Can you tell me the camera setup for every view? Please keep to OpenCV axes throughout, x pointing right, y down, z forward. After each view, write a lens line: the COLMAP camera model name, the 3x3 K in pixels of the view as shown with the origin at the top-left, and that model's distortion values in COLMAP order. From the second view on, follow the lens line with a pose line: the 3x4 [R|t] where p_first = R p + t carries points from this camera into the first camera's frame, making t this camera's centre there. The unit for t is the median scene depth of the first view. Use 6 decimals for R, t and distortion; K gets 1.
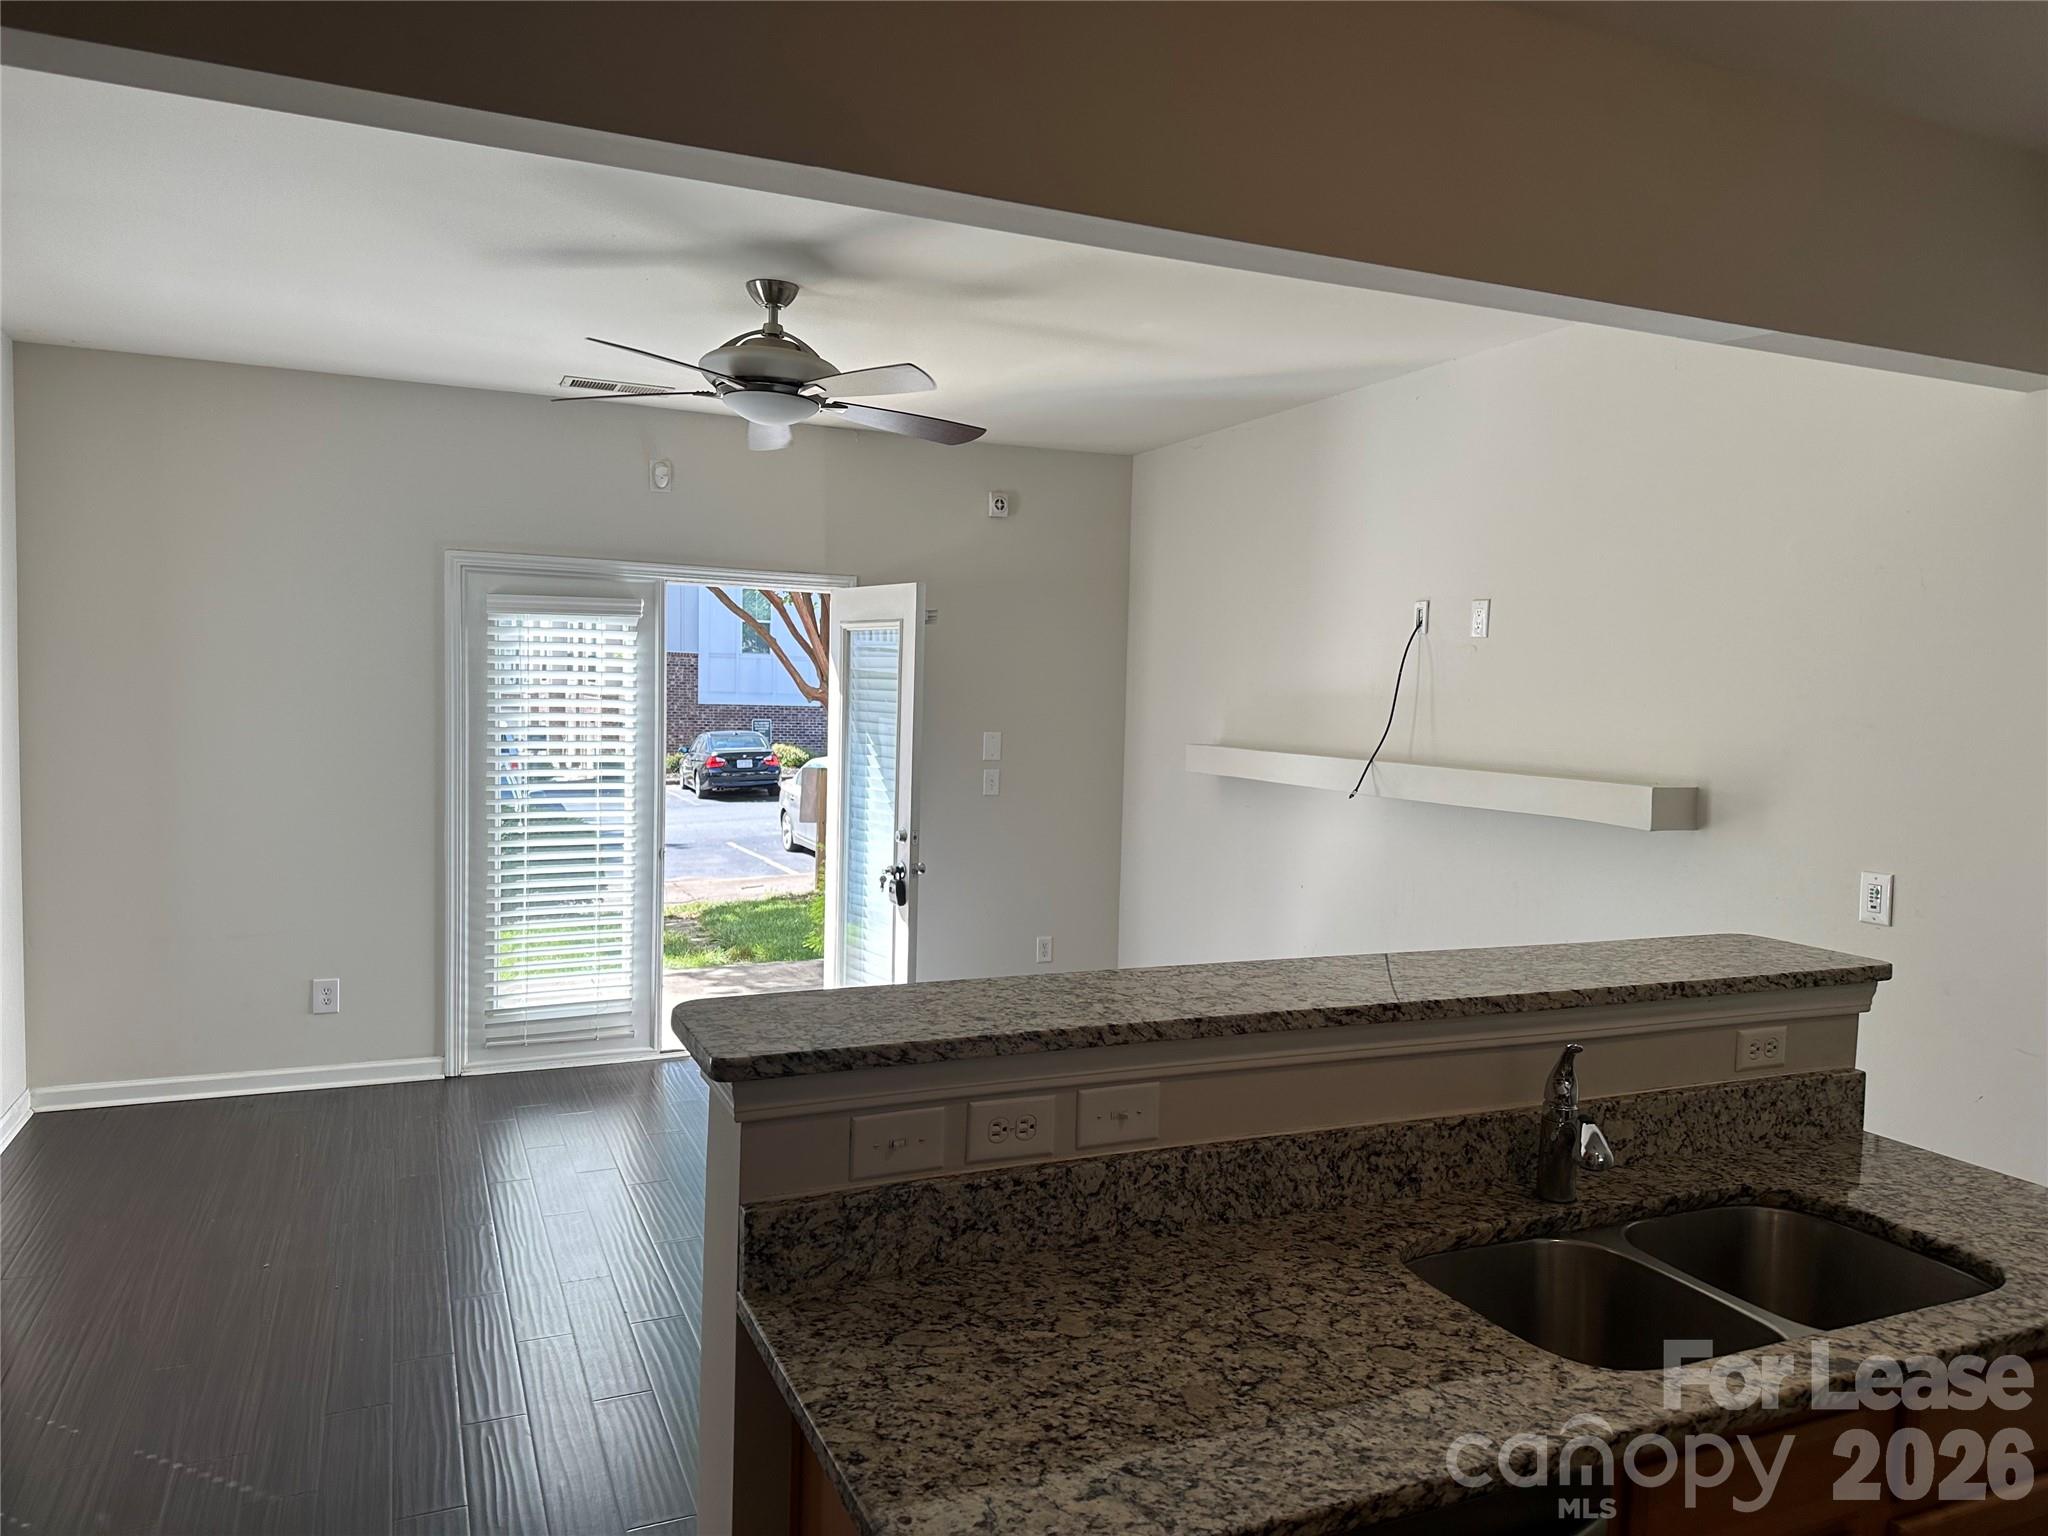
lens RADIAL K [[1422.5, 0, 1024.0], [0, 1422.5, 768.0], [0, 0, 1]] dist [0.078855, -0.094832]
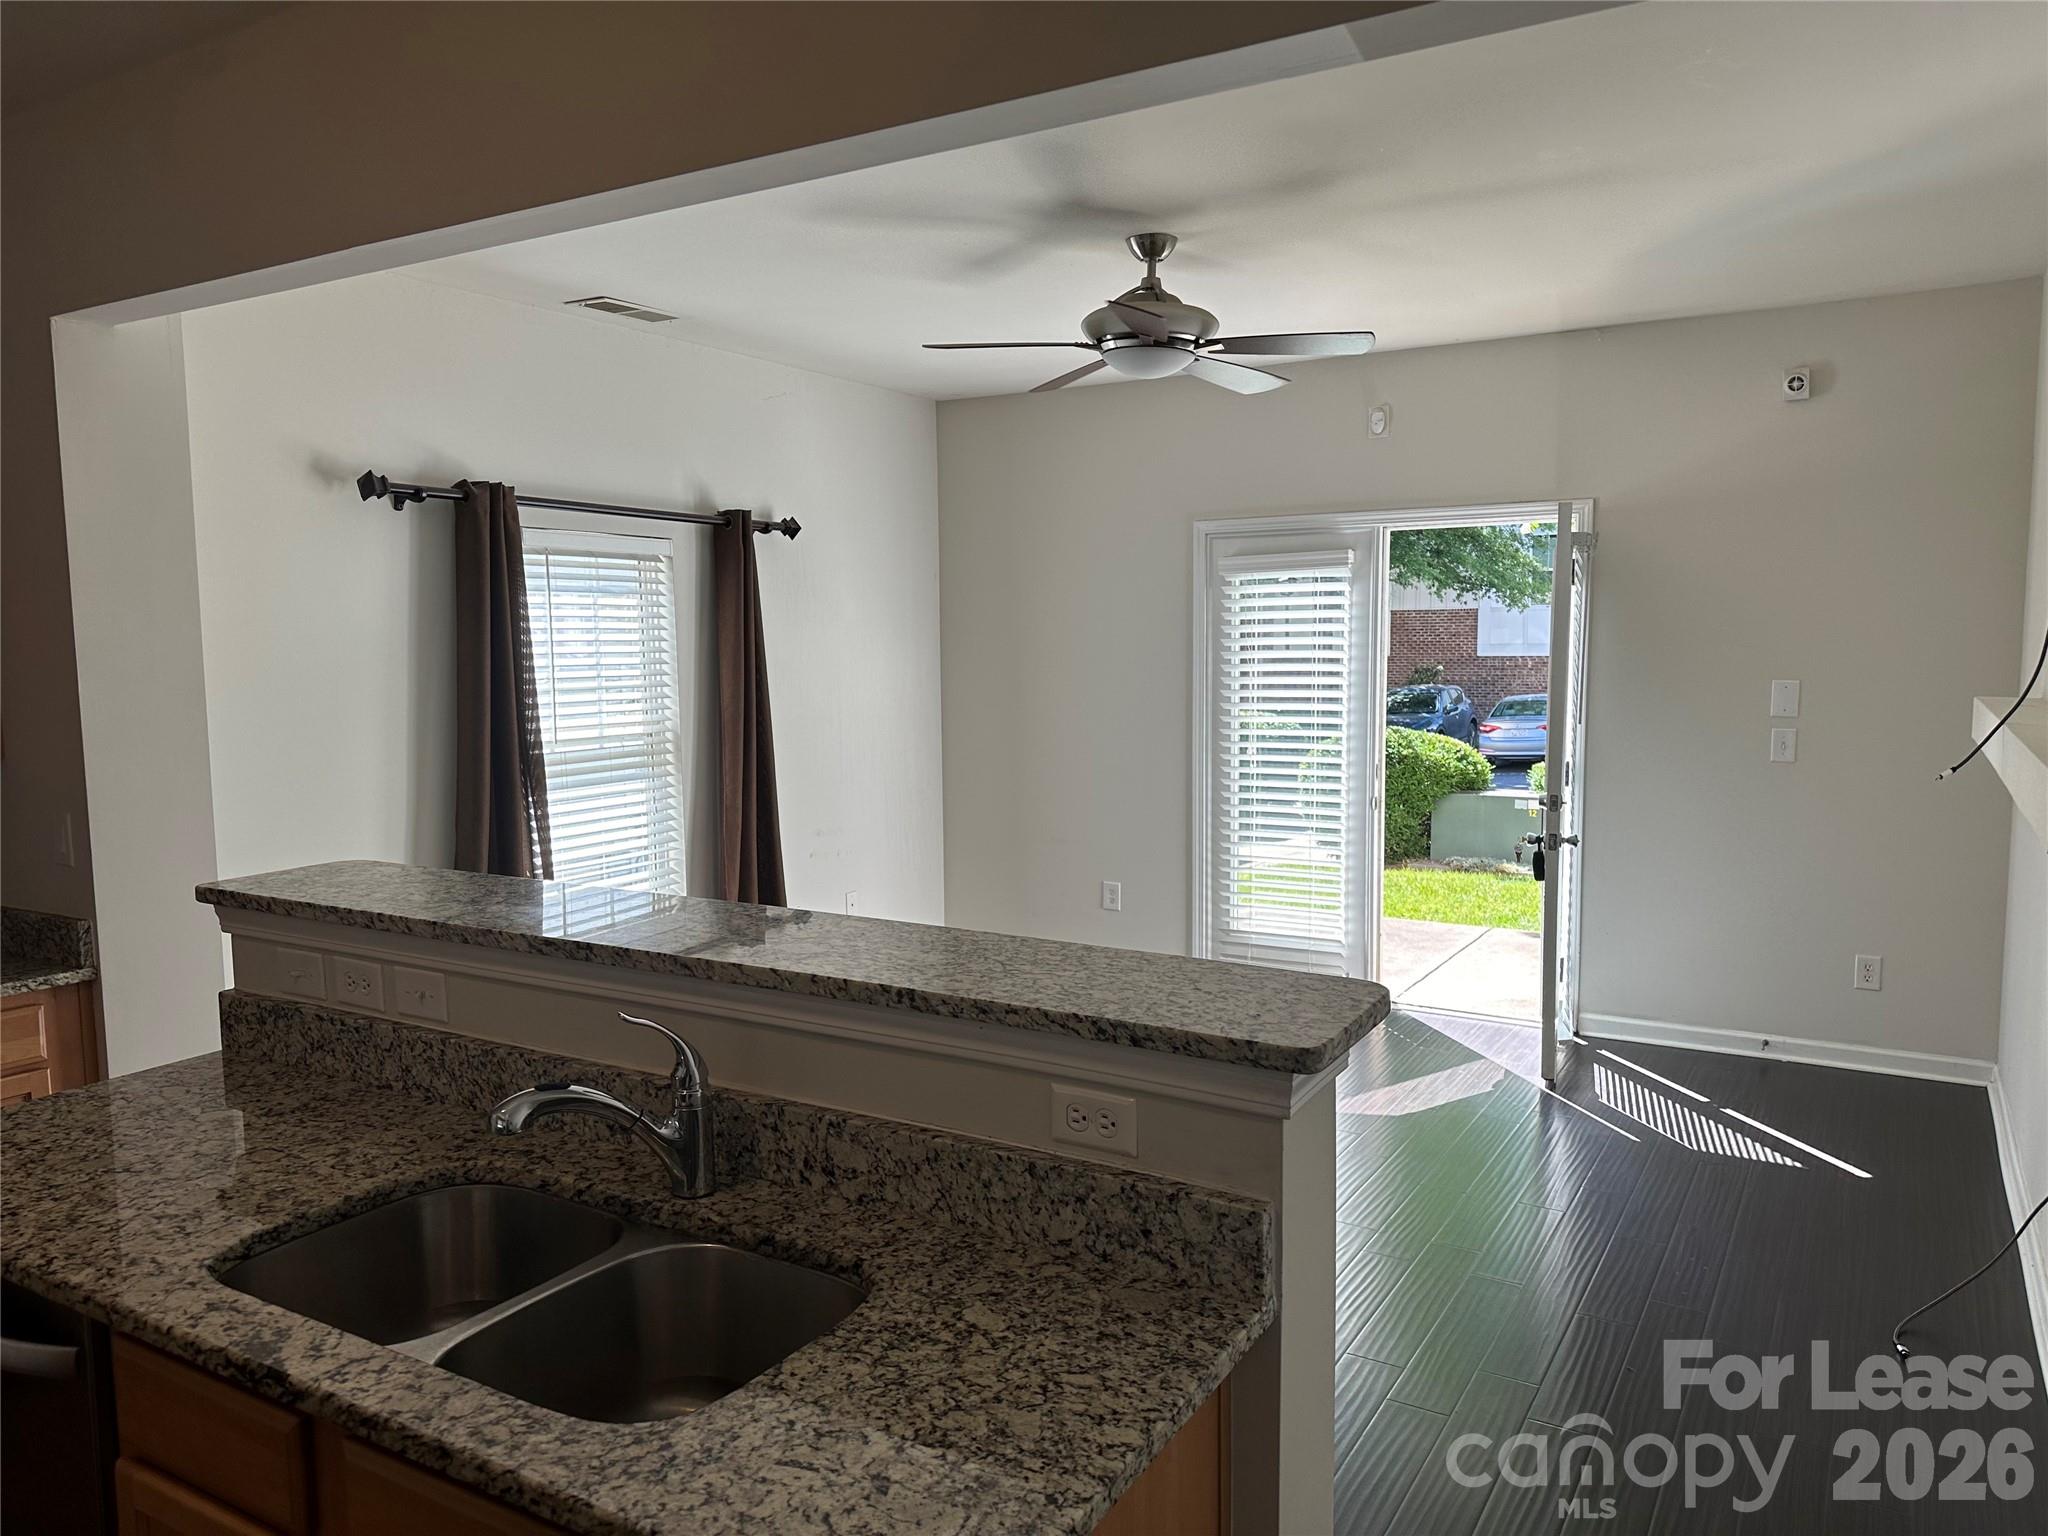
lens RADIAL K [[1405.0, 0, 1019.6], [0, 1405.0, 742.2], [0, 0, 1]] dist [0.205607, -0.369315]
pose [[0.569275, 0.034516, -0.821423, 1.106085], [-0.022098, 0.999400, 0.026680, -0.008045], [0.821850, 0.002964, 0.569696, 0.602101]]
